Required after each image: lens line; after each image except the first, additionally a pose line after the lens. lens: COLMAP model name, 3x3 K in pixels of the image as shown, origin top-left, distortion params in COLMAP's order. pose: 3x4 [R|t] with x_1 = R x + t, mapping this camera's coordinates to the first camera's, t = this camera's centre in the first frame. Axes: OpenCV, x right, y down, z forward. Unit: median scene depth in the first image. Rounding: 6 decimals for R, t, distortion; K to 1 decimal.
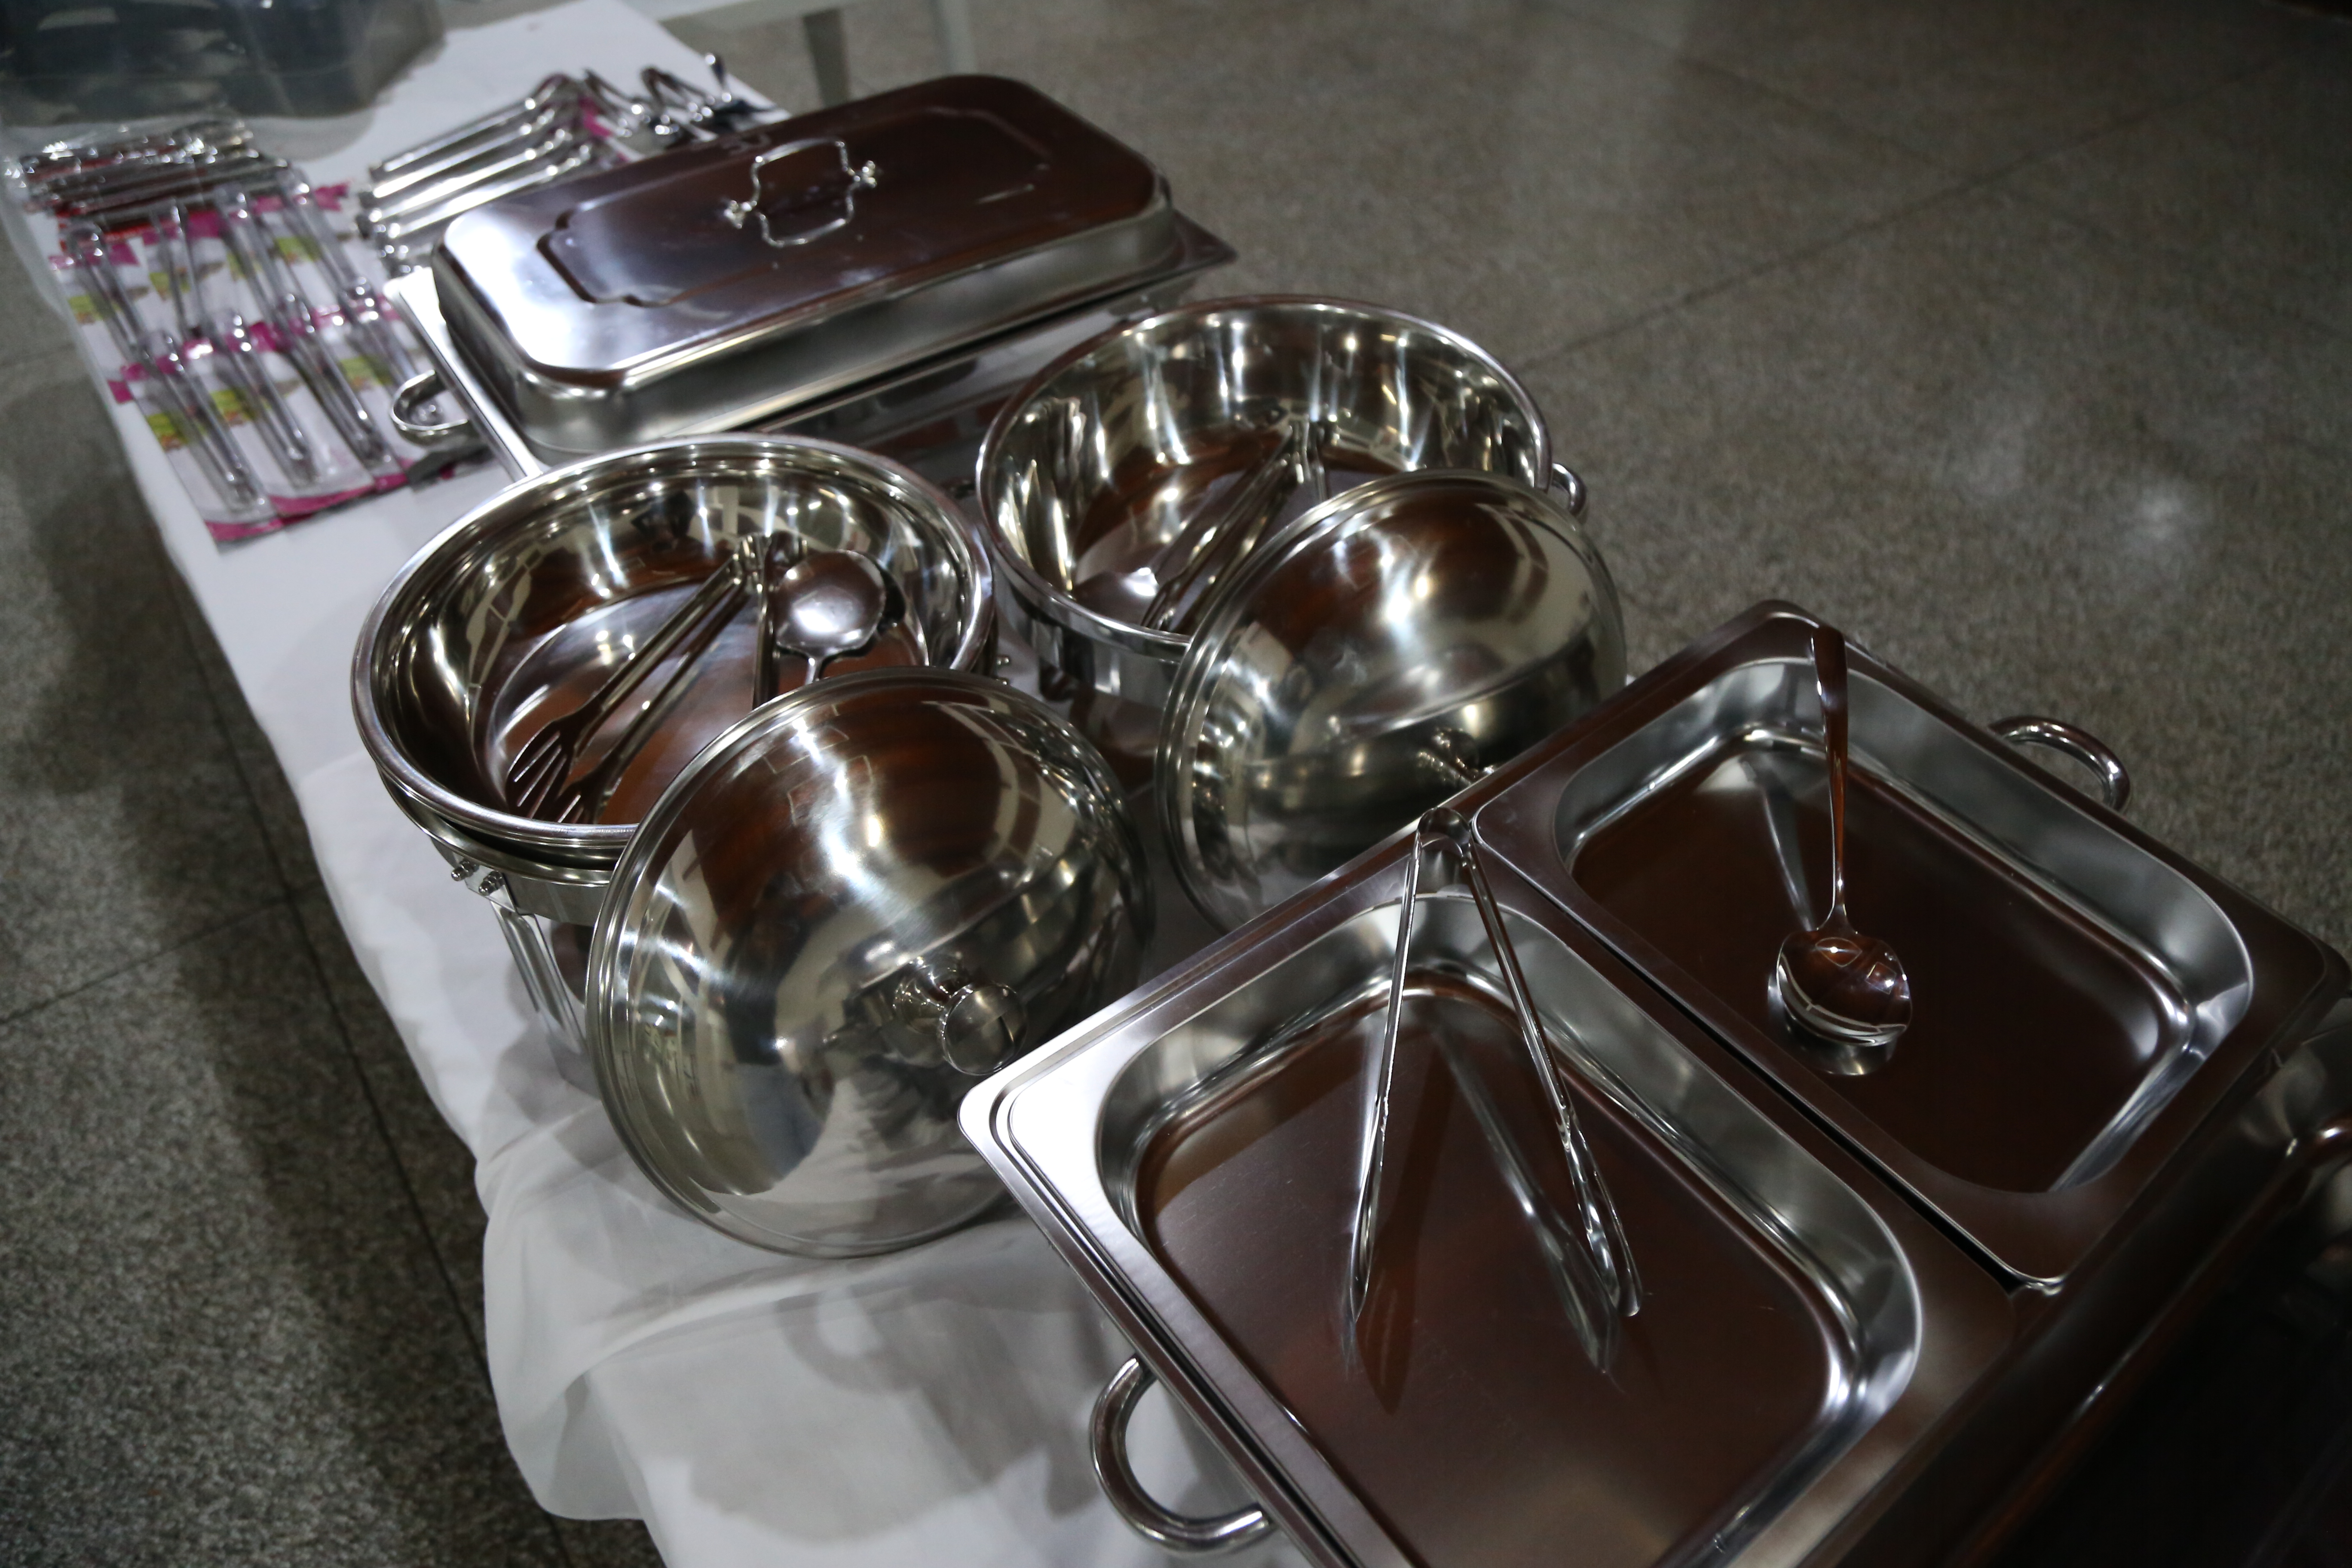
lens RADIAL K [[1603.1, 0, 1188.0], [0, 1603.1, 772.9], [0, 0, 1]] dist [-0.094169, 0.042615]
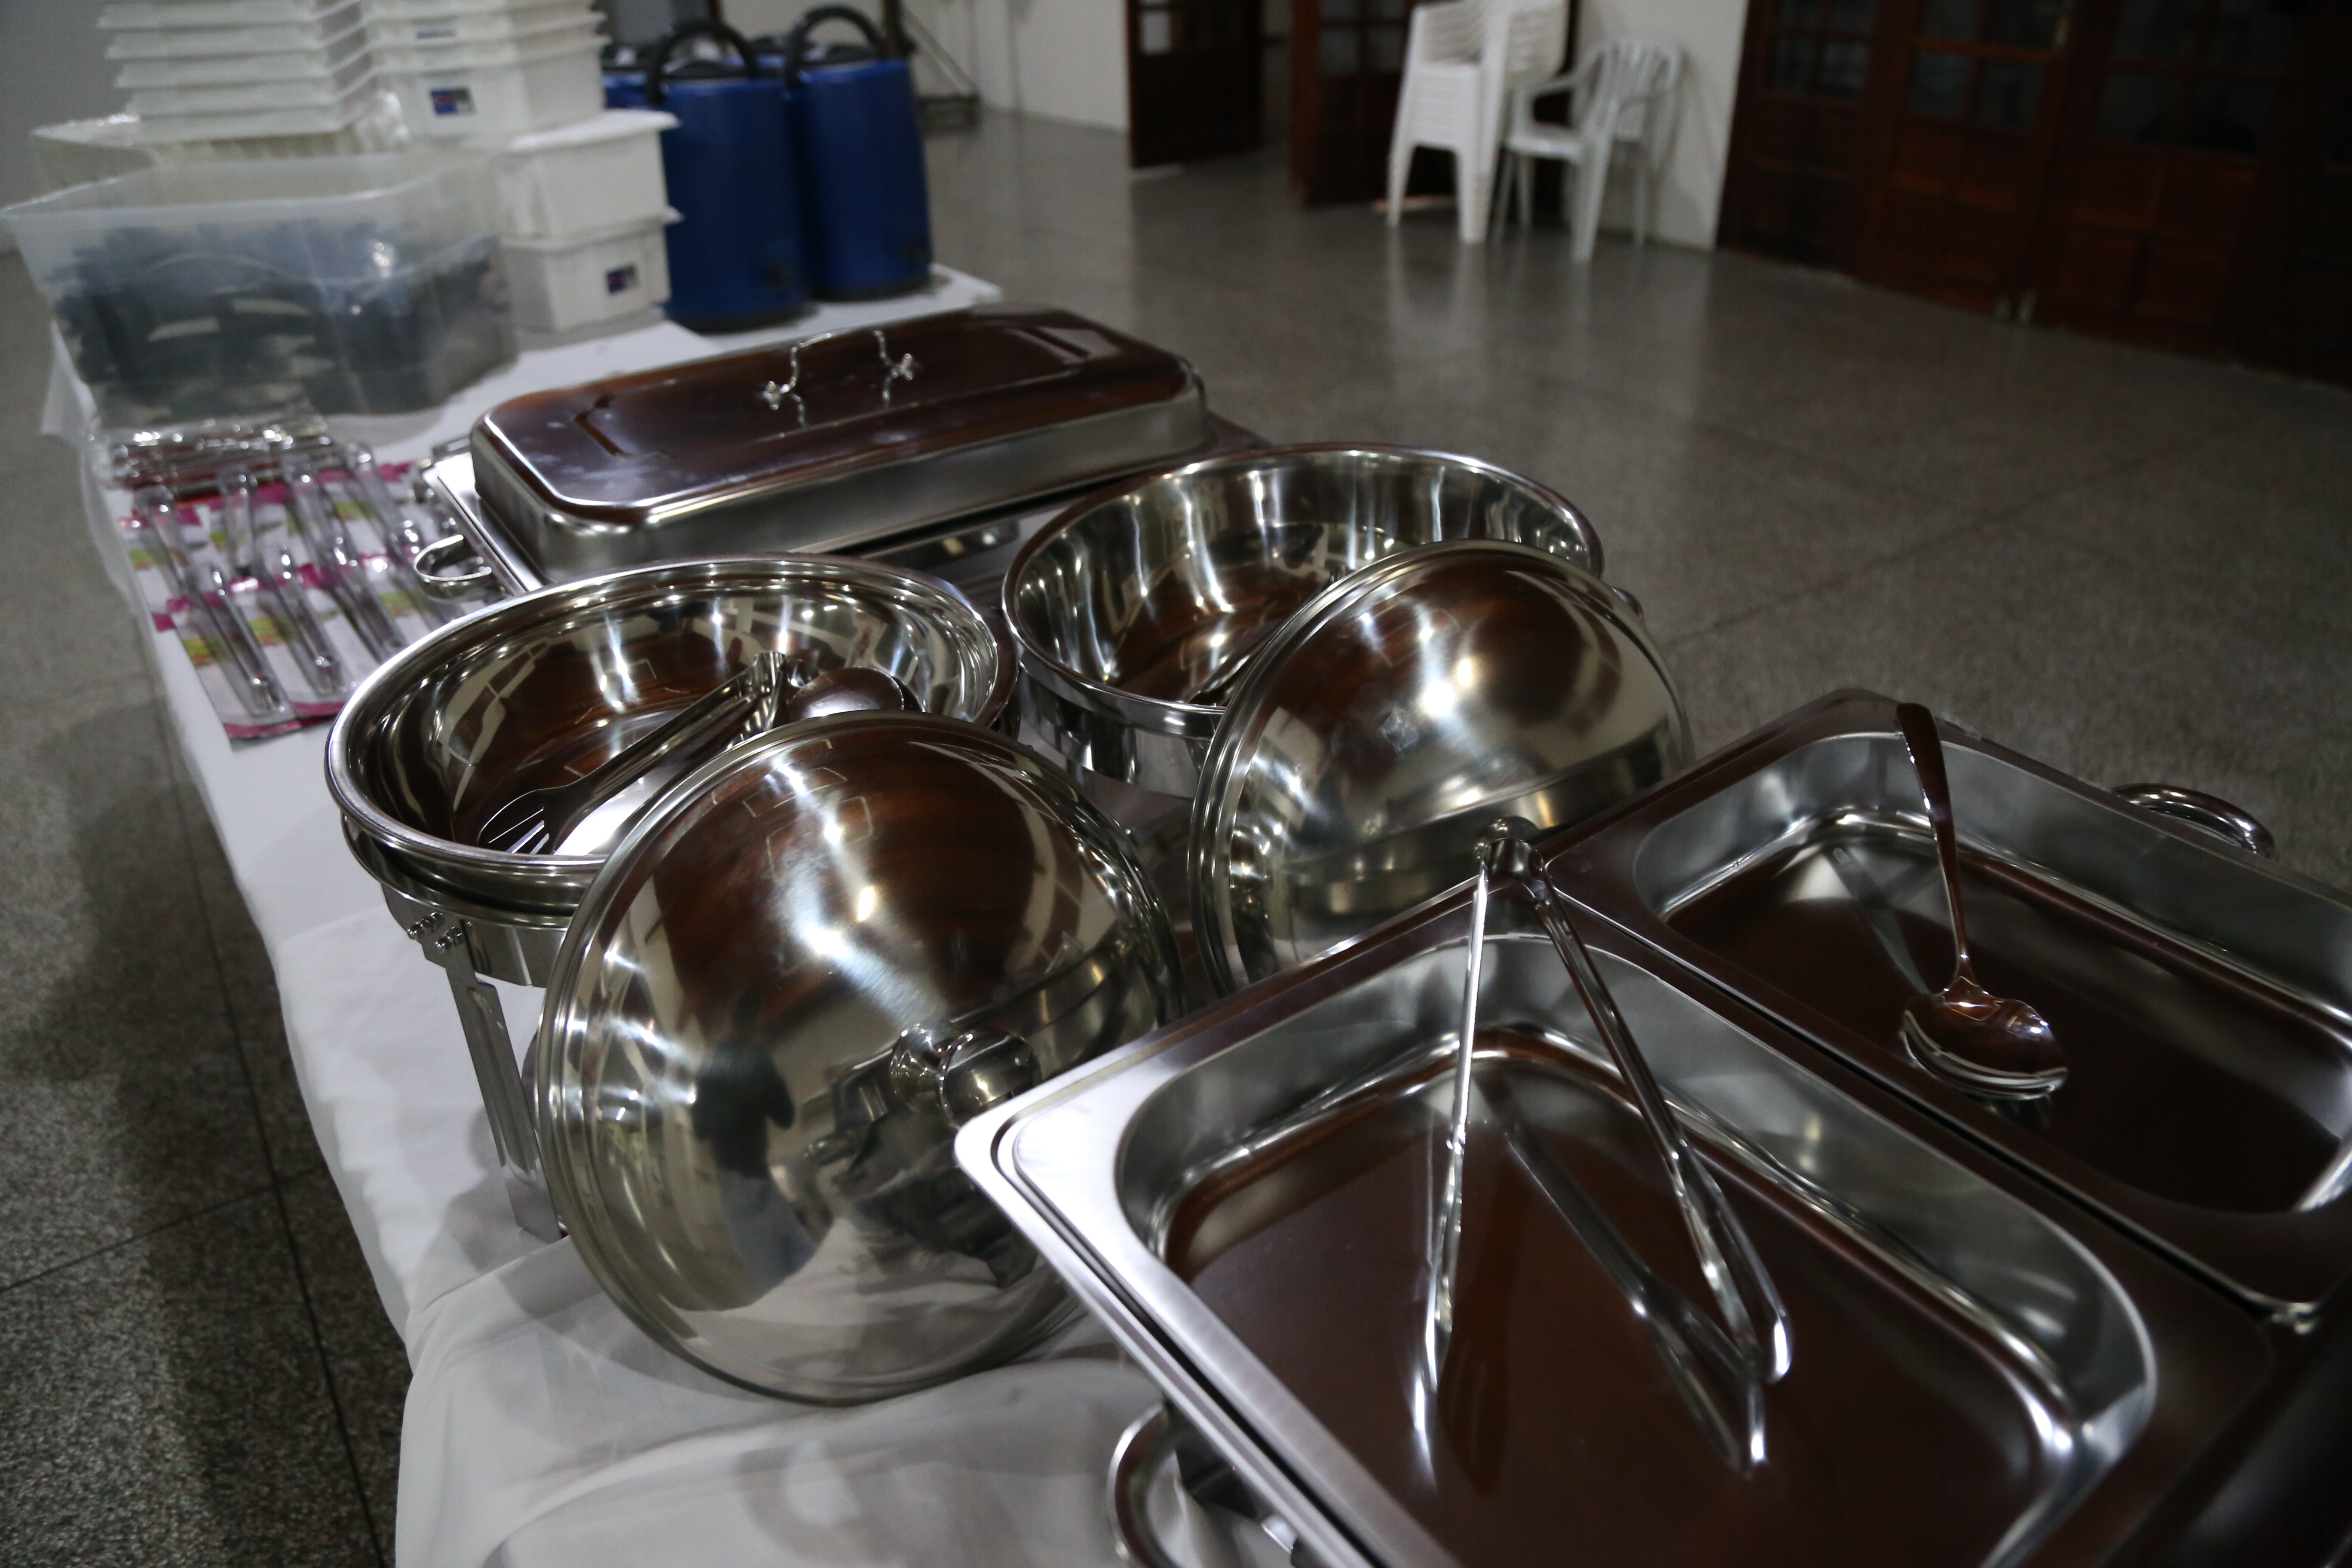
lens RADIAL K [[1603.1, 0, 1187.3], [0, 1603.1, 784.5], [0, 0, 1]] dist [-0.094169, 0.042615]
pose [[0.999628, -0.010867, -0.025012, 0.001507], [0.004385, 0.969288, -0.245888, 0.130695], [0.026915, 0.245687, 0.968976, 0.075947]]
